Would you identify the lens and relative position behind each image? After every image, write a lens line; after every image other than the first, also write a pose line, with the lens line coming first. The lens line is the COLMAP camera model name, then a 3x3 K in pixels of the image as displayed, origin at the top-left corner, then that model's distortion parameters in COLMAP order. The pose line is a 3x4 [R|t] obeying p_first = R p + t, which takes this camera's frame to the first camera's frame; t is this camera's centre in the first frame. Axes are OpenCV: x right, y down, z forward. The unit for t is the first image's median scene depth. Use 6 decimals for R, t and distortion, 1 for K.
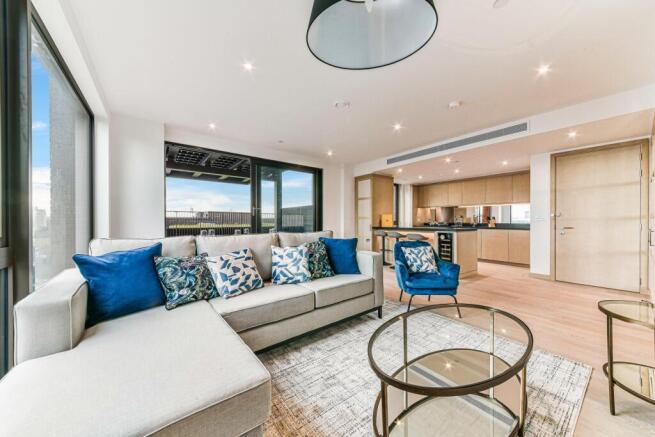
lens RADIAL K [[235.7, 0, 332.9], [0, 235.7, 221.9], [0, 0, 1]] dist [0.014357, -0.000470]
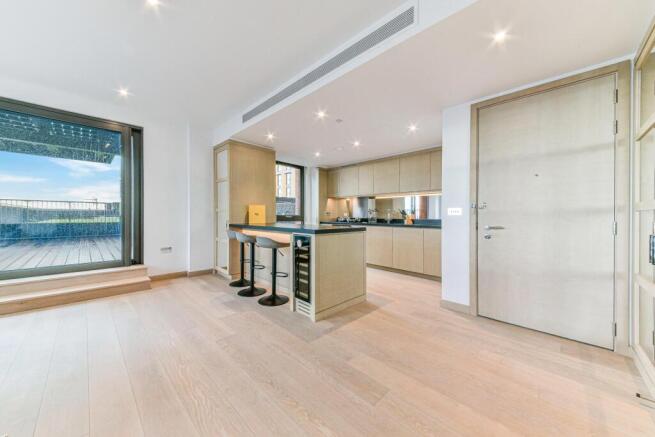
lens RADIAL K [[235.7, 0, 321.7], [0, 235.7, 215.8], [0, 0, 1]] dist [0.014357, -0.000470]
pose [[0.992597, 0.008514, 0.121155, 0.439669], [-0.007800, 0.999949, -0.006363, 0.002488], [-0.121203, 0.005371, 0.992613, 0.425782]]
